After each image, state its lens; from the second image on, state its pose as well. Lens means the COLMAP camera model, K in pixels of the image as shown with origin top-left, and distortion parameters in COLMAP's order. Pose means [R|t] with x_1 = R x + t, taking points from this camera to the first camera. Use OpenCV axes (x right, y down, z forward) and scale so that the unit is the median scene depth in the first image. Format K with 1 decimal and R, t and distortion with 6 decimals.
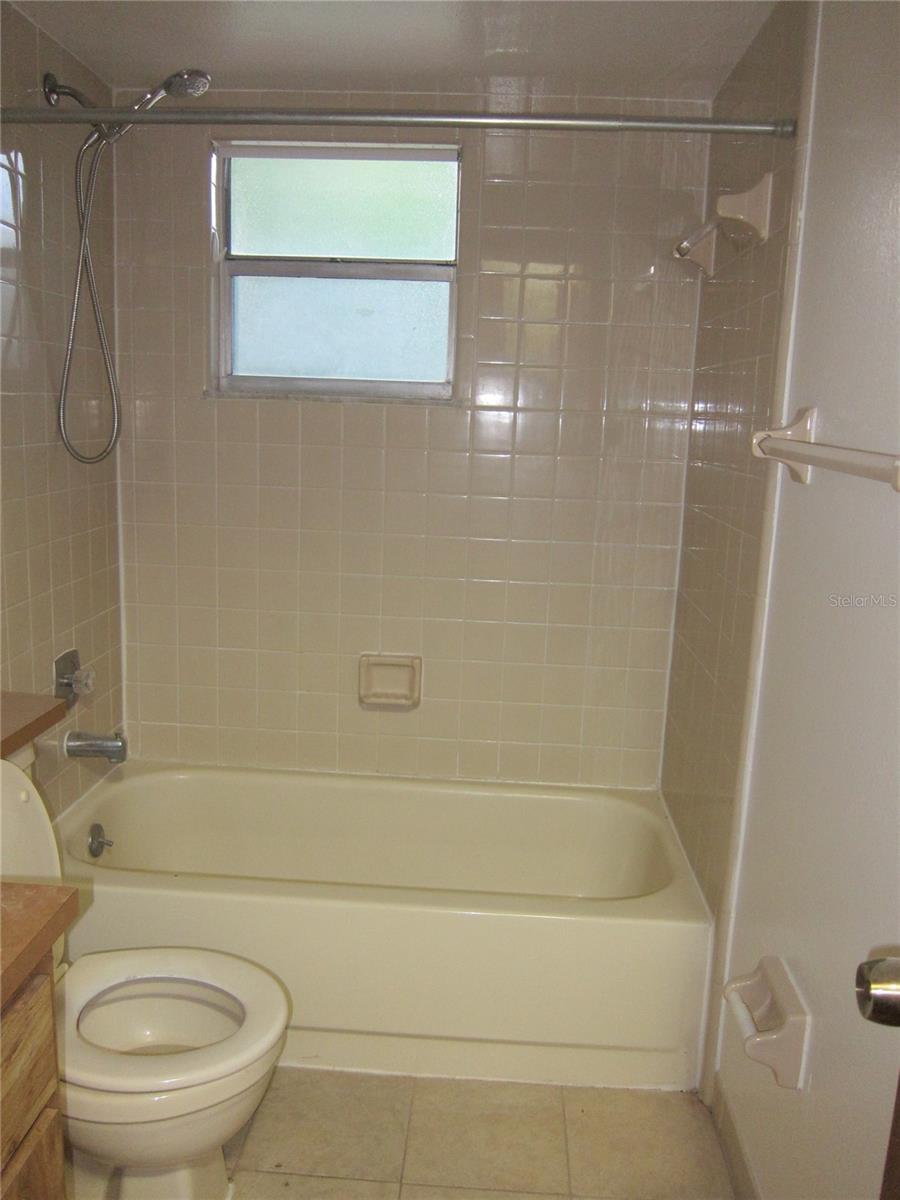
lens RADIAL K [[1003.4, 0, 457.5], [0, 1003.4, 602.6], [0, 0, 1]] dist [-0.062915, 0.021289]
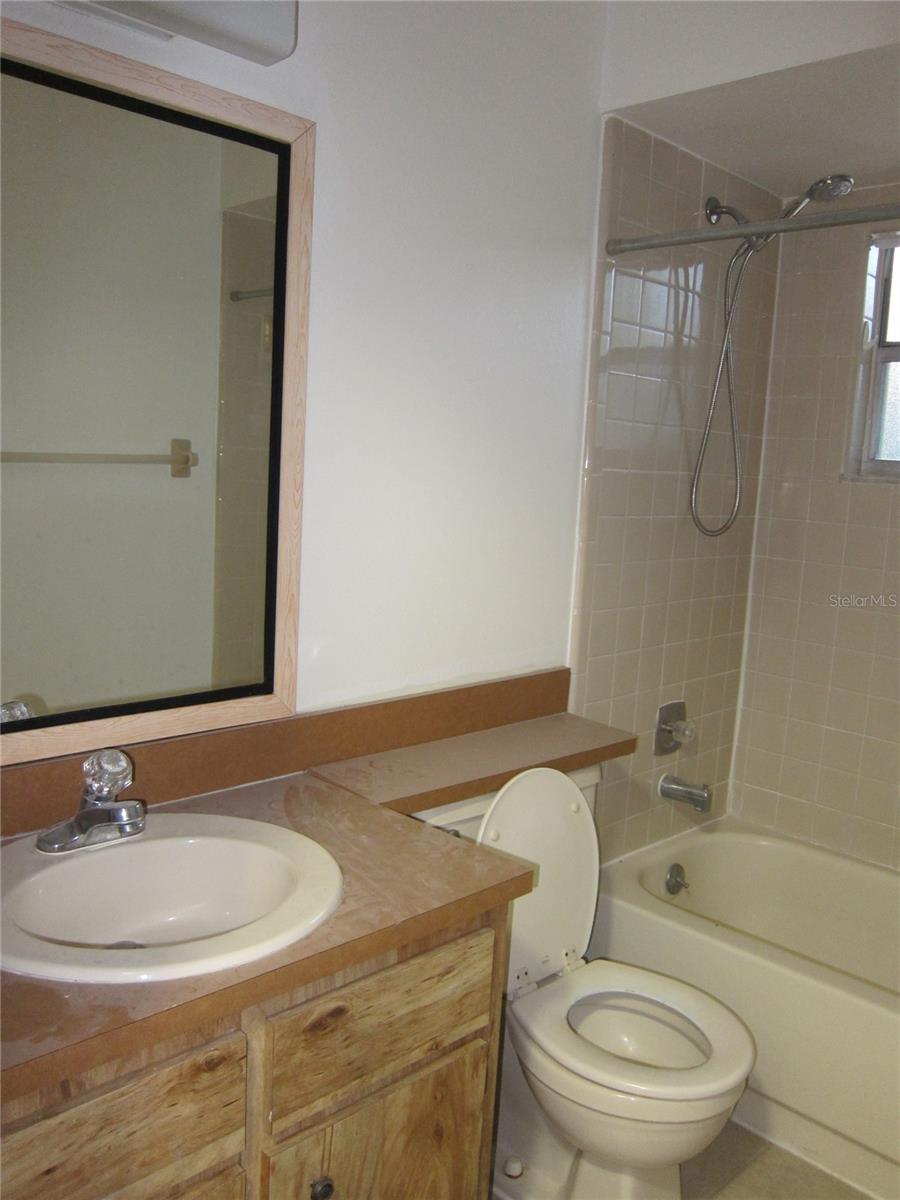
lens RADIAL K [[1003.4, 0, 449.2], [0, 1003.4, 602.4], [0, 0, 1]] dist [-0.062915, 0.021289]
pose [[0.738071, 0.097701, -0.667612, 0.152317], [-0.152132, 0.988079, -0.023590, 0.003539], [0.657348, 0.118976, 0.744136, -0.010876]]
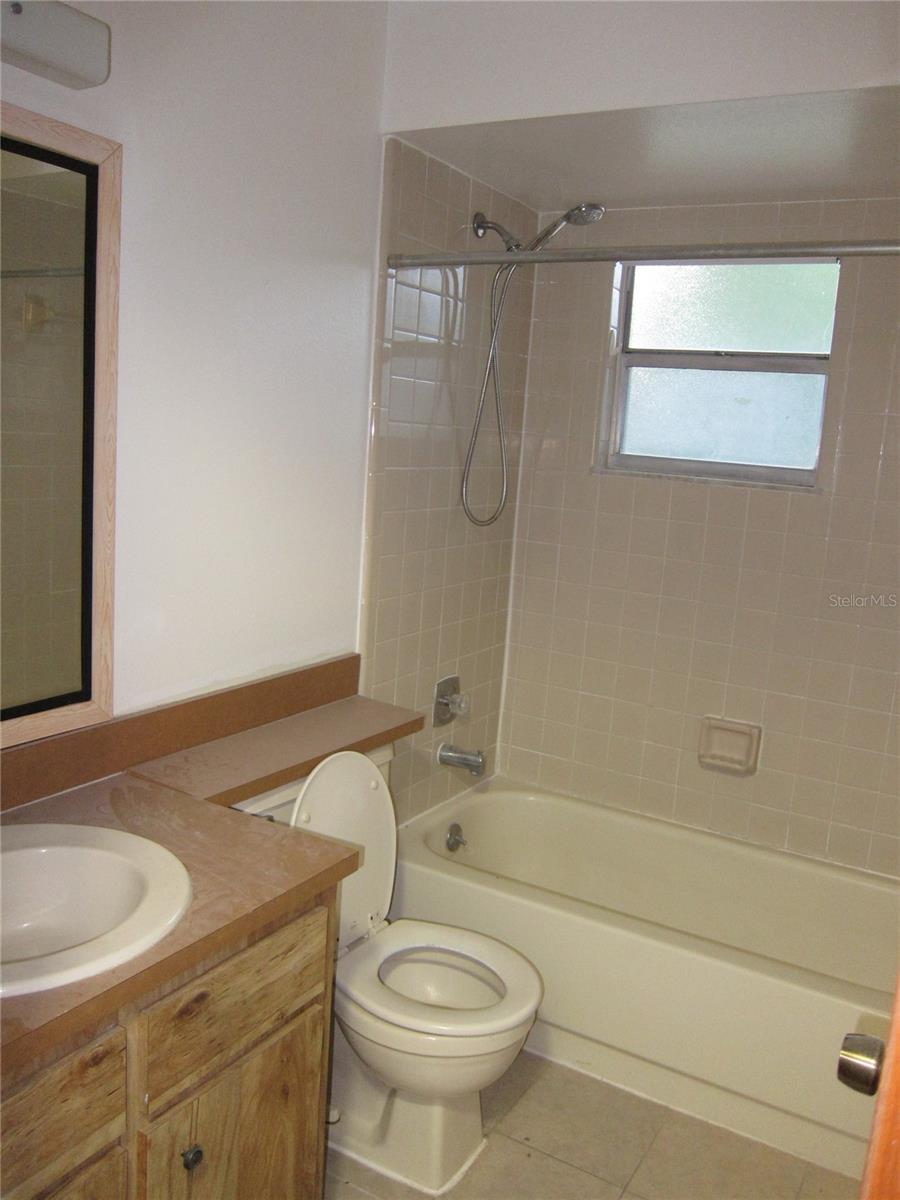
lens RADIAL K [[1003.4, 0, 450.1], [0, 1003.4, 604.7], [0, 0, 1]] dist [-0.062915, 0.021289]
pose [[0.885176, 0.102395, -0.453848, 0.148924], [-0.121615, 0.992489, -0.013276, -0.021770], [0.449080, 0.066946, 0.890980, -0.092390]]
